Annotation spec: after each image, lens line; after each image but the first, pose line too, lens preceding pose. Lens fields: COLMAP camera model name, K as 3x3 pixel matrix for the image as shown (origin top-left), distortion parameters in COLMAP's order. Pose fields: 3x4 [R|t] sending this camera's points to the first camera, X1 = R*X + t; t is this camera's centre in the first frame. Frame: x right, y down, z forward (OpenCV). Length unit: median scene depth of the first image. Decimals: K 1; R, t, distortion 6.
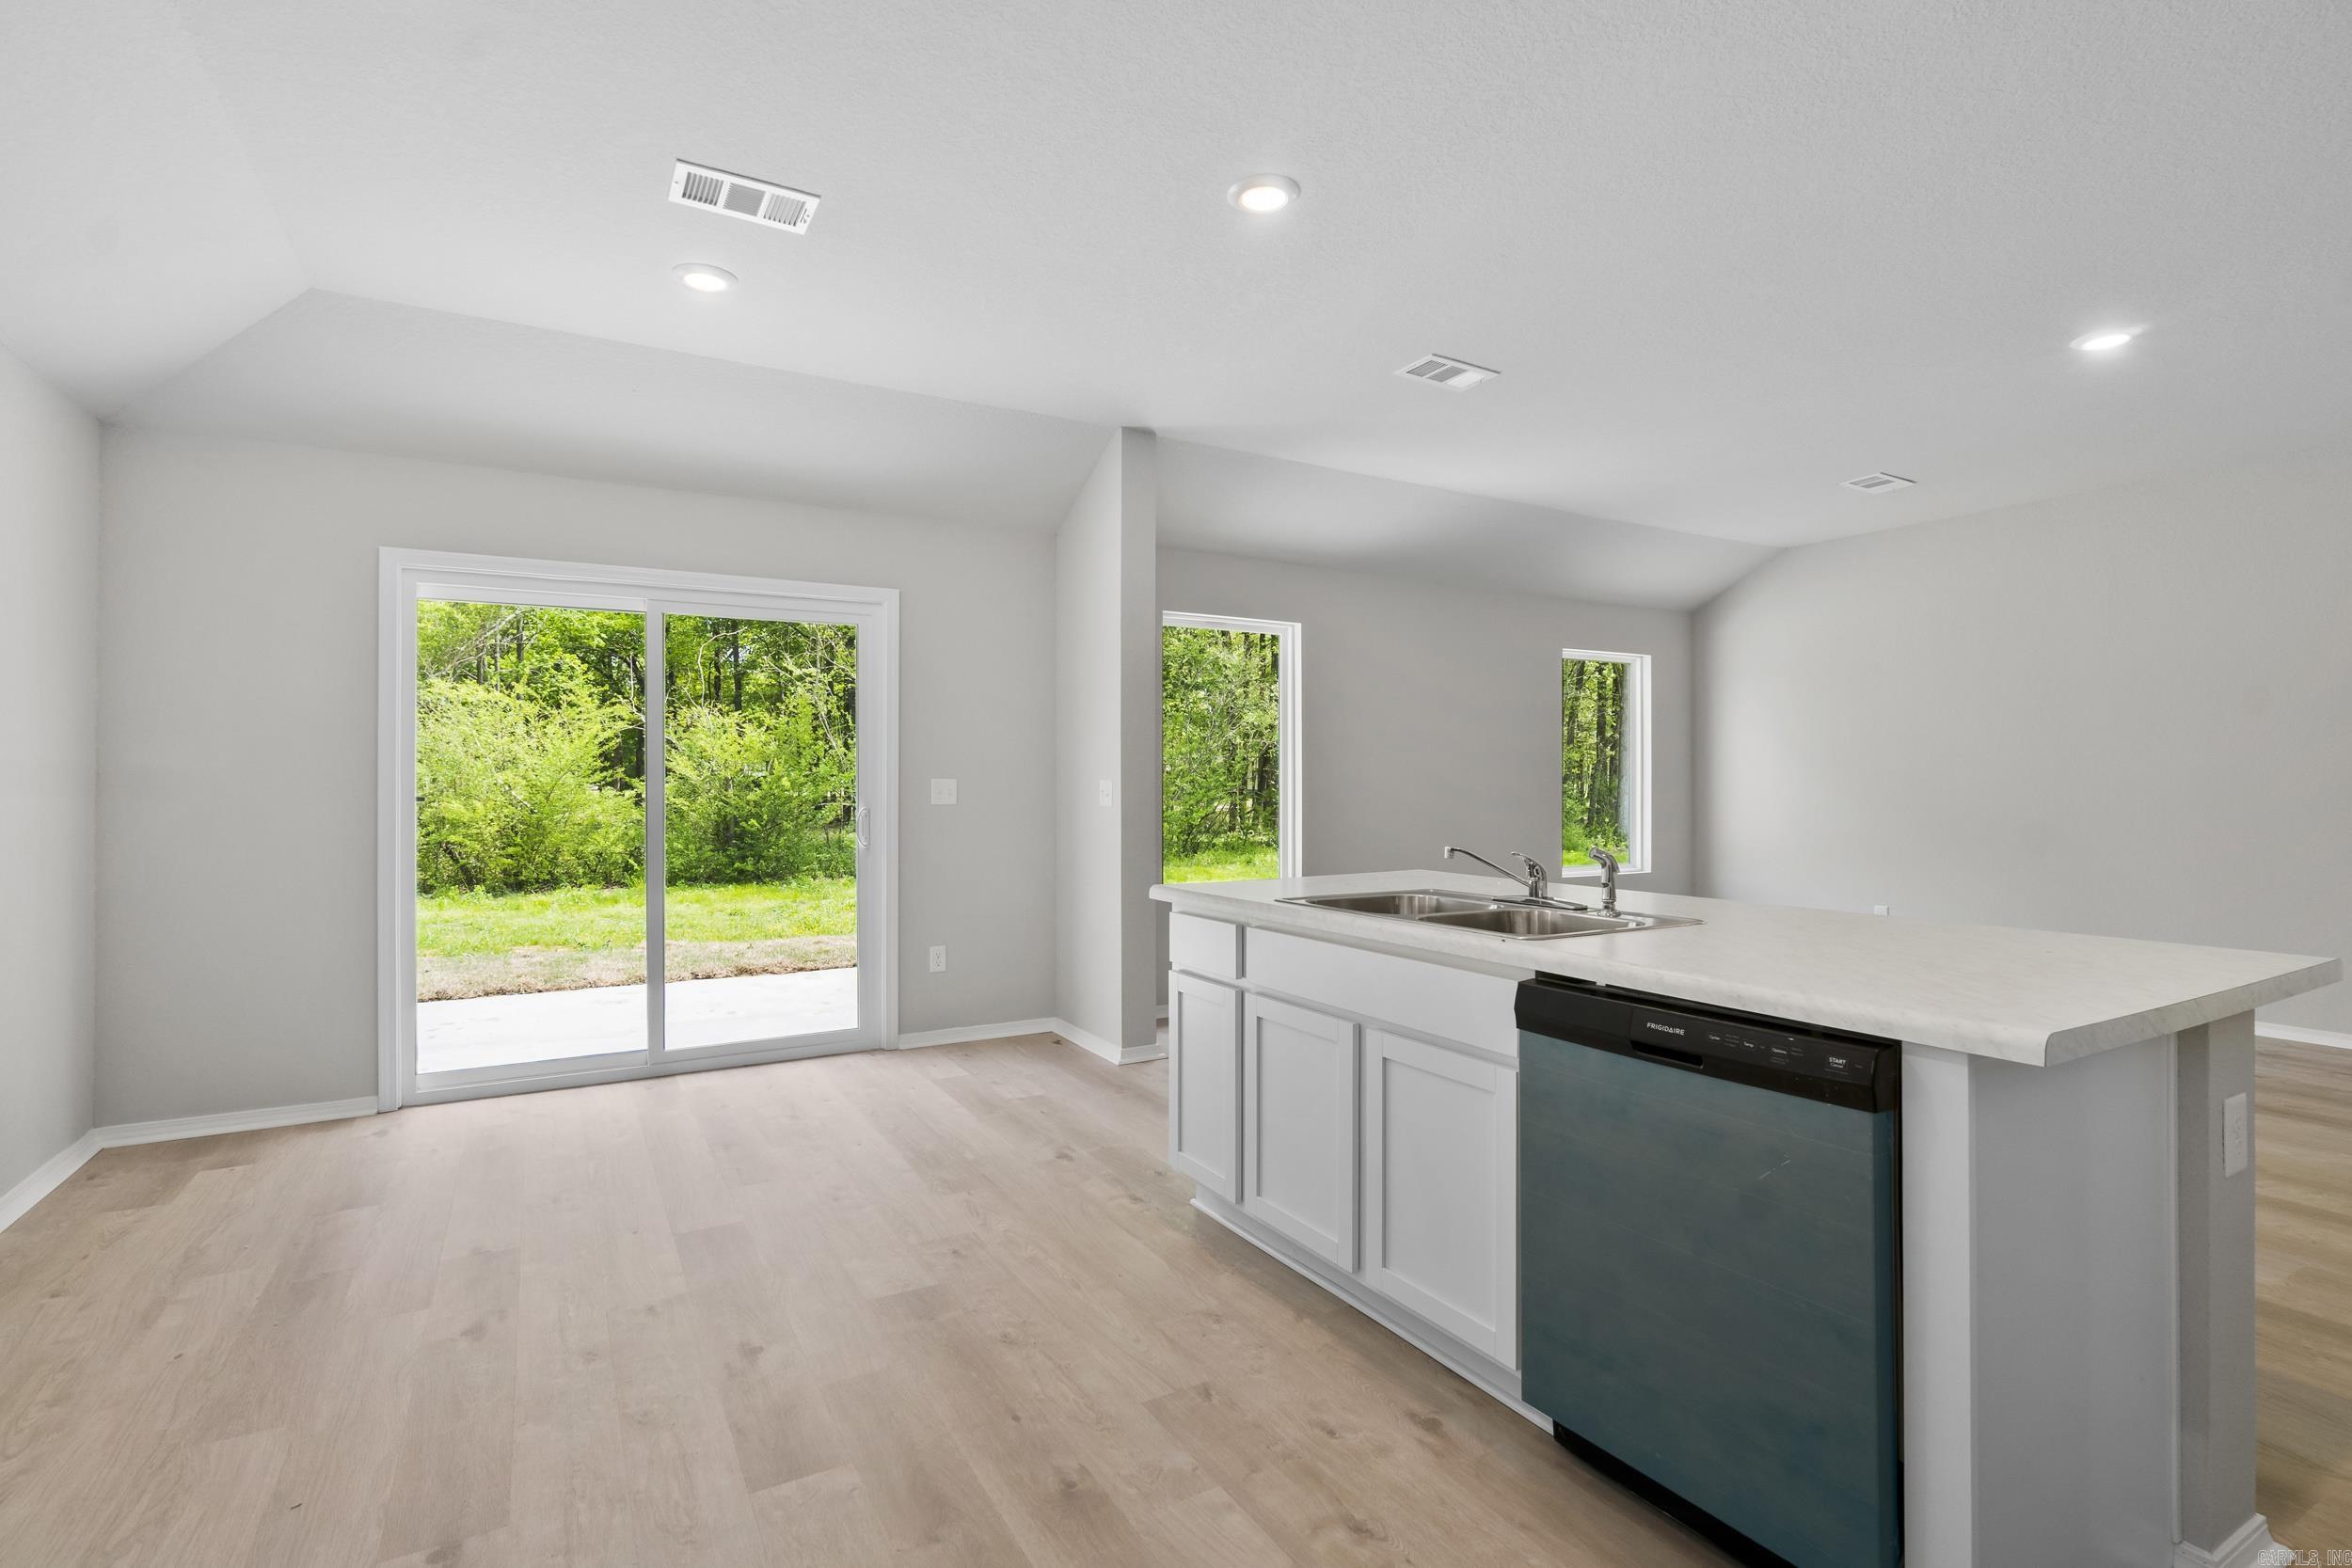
lens RADIAL K [[1085.5, 0, 1157.5], [0, 1085.5, 773.0], [0, 0, 1]] dist [-0.010841, 0.000037]
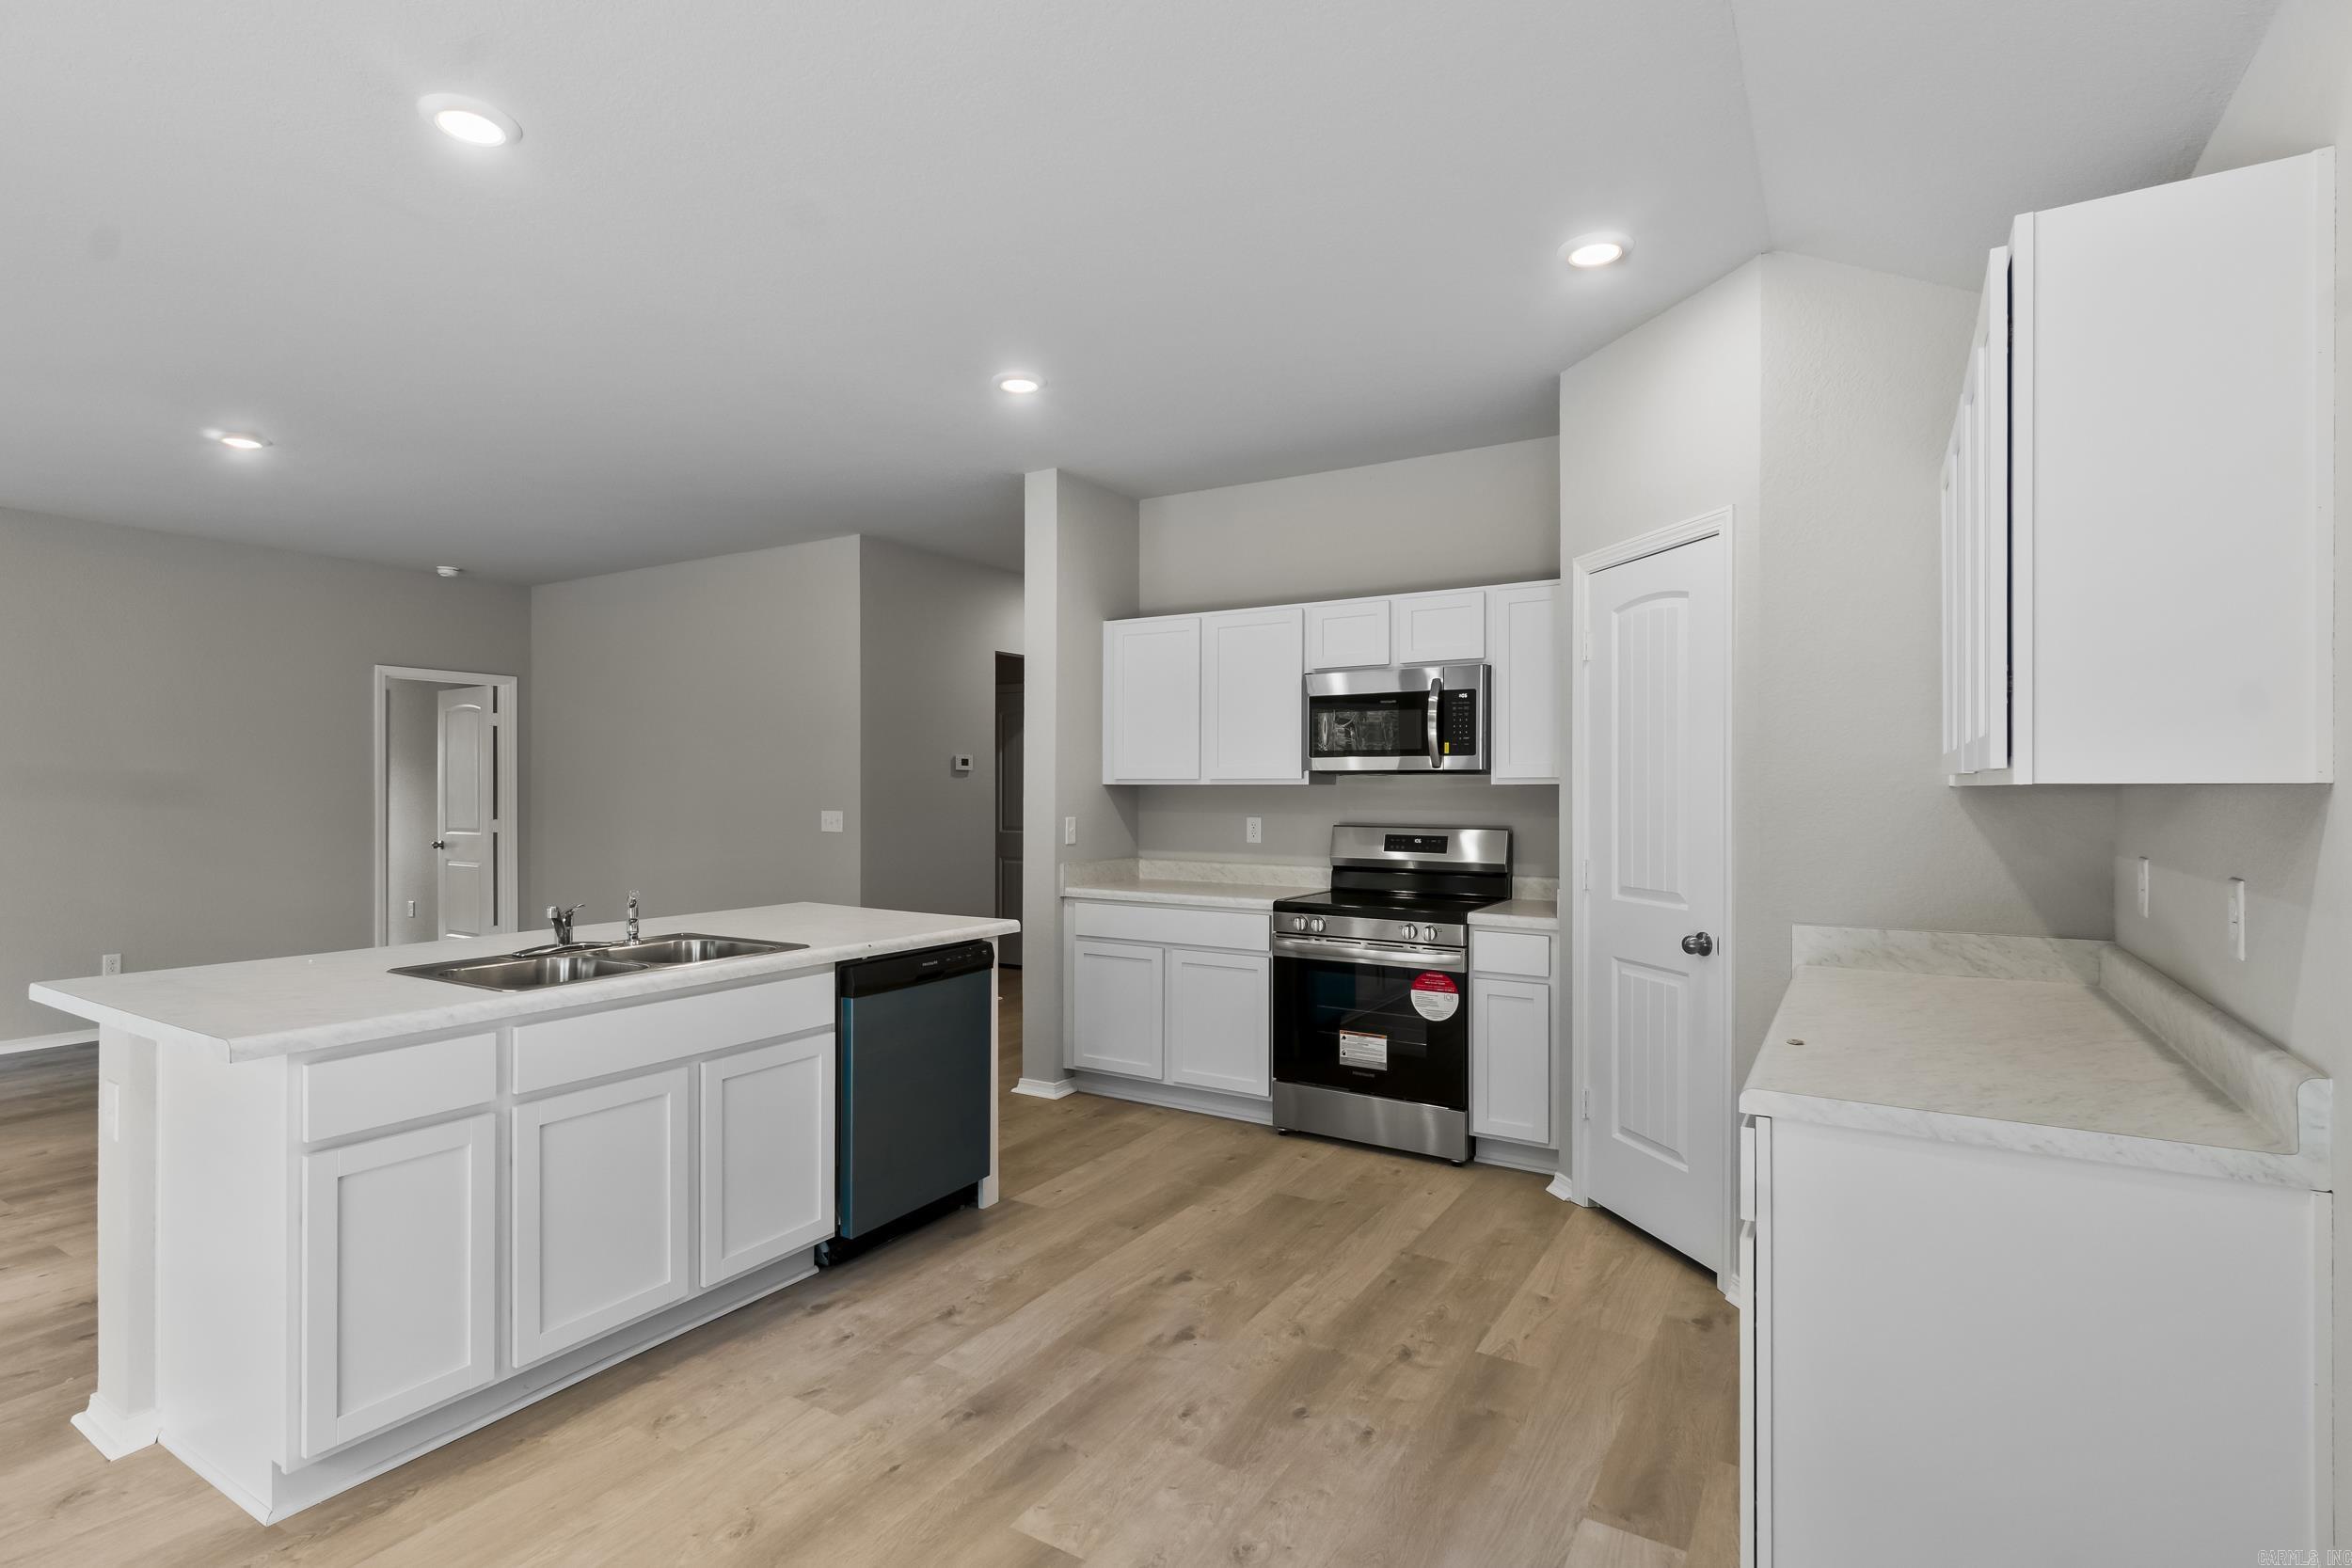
lens RADIAL K [[1140.7, 0, 1158.8], [0, 1140.7, 787.6], [0, 0, 1]] dist [-0.000091, -0.000185]
pose [[-0.476574, -0.000491, 0.879134, -0.961370], [-0.010116, 0.999937, -0.004925, -0.044033], [-0.879076, -0.011240, -0.476548, 1.032526]]
